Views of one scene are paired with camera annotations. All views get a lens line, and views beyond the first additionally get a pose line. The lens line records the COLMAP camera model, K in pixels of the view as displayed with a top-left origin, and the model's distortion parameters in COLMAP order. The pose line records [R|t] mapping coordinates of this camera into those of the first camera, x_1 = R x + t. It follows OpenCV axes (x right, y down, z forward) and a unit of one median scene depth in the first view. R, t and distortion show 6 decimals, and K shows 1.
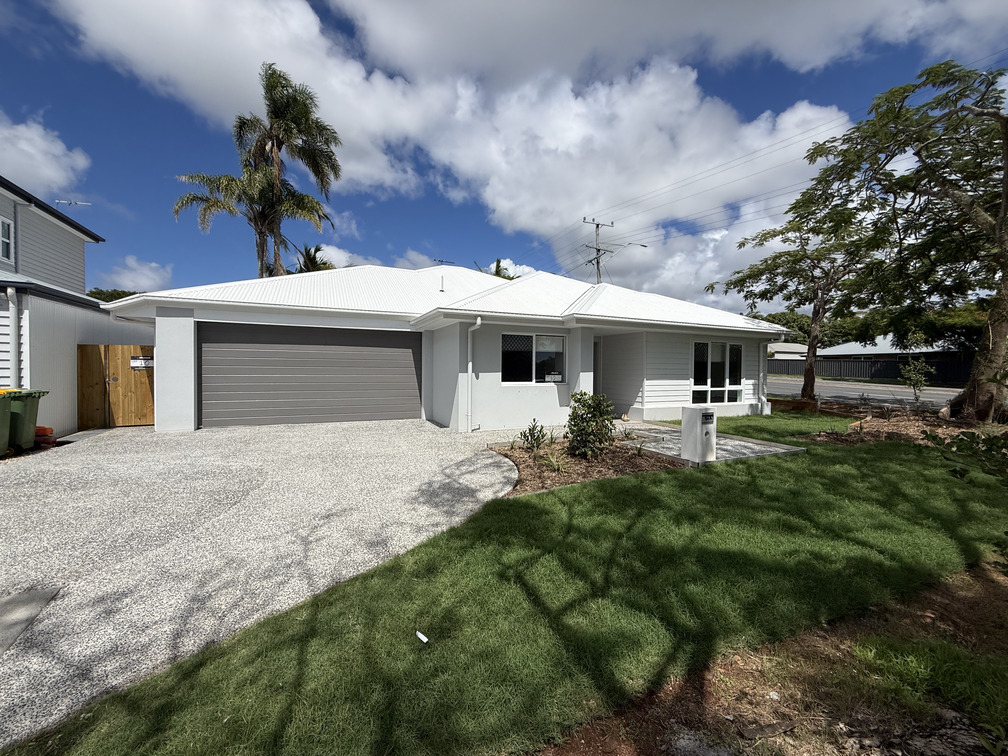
lens RADIAL K [[410.5, 0, 502.6], [0, 410.5, 372.8], [0, 0, 1]] dist [0.020243, -0.000013]
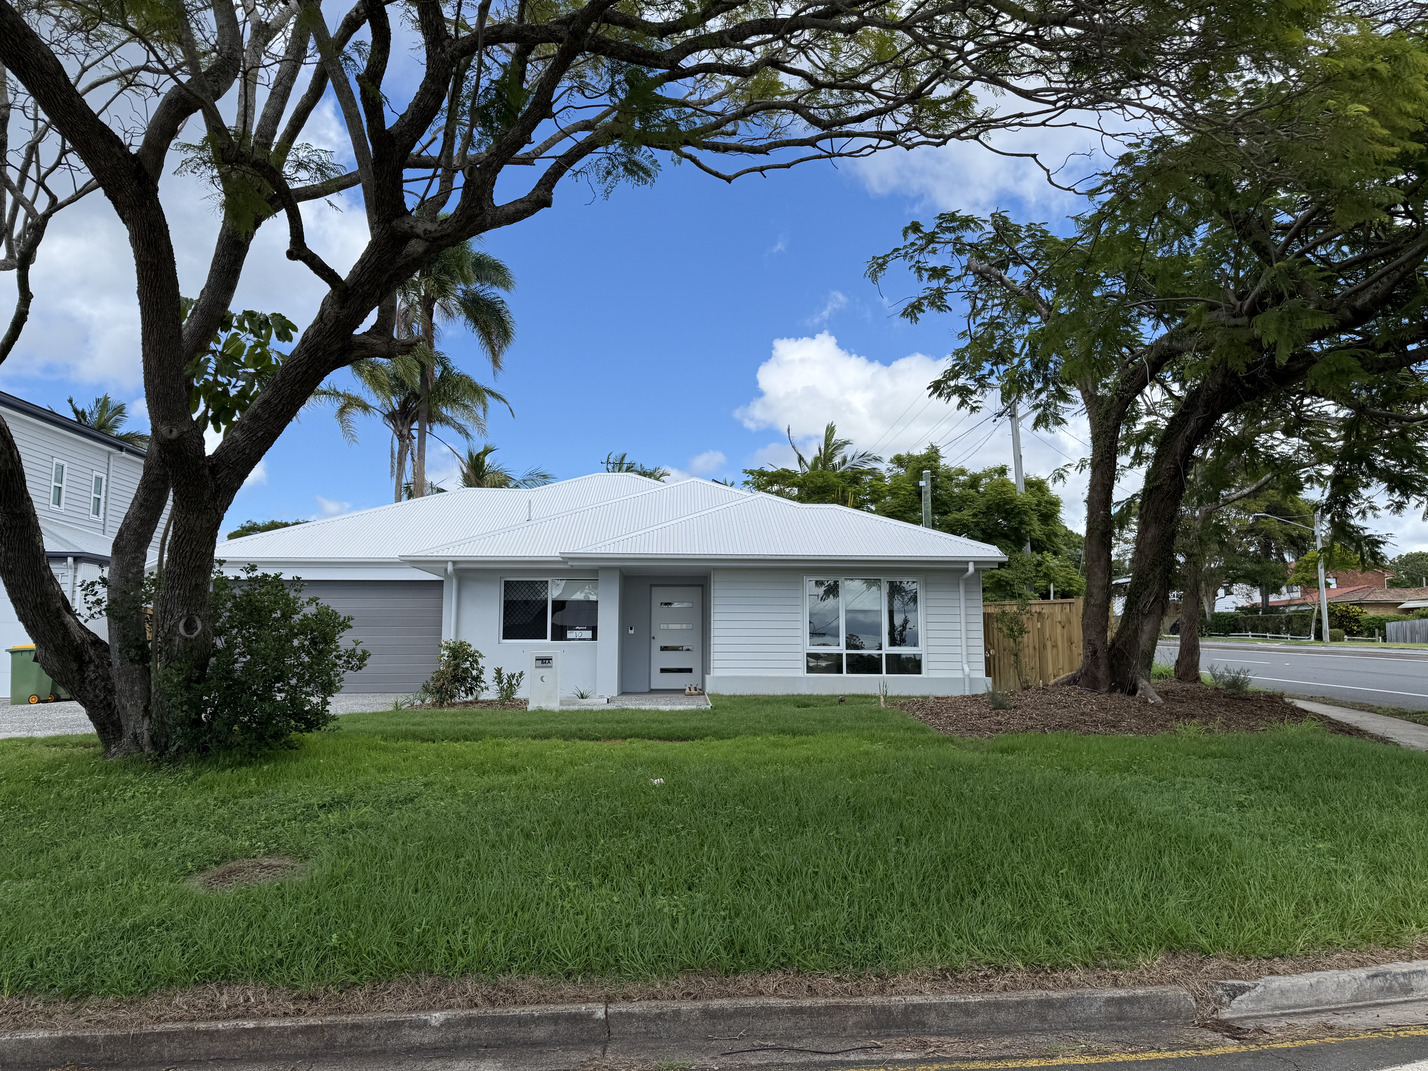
lens RADIAL K [[1000.9, 0, 714.0], [0, 1000.9, 537.2], [0, 0, 1]] dist [0.004830, 0.000998]
pose [[0.941320, -0.049456, -0.333871, 0.873967], [0.002572, 0.990228, -0.139431, 0.082923], [0.337505, 0.130391, 0.932249, -0.604600]]
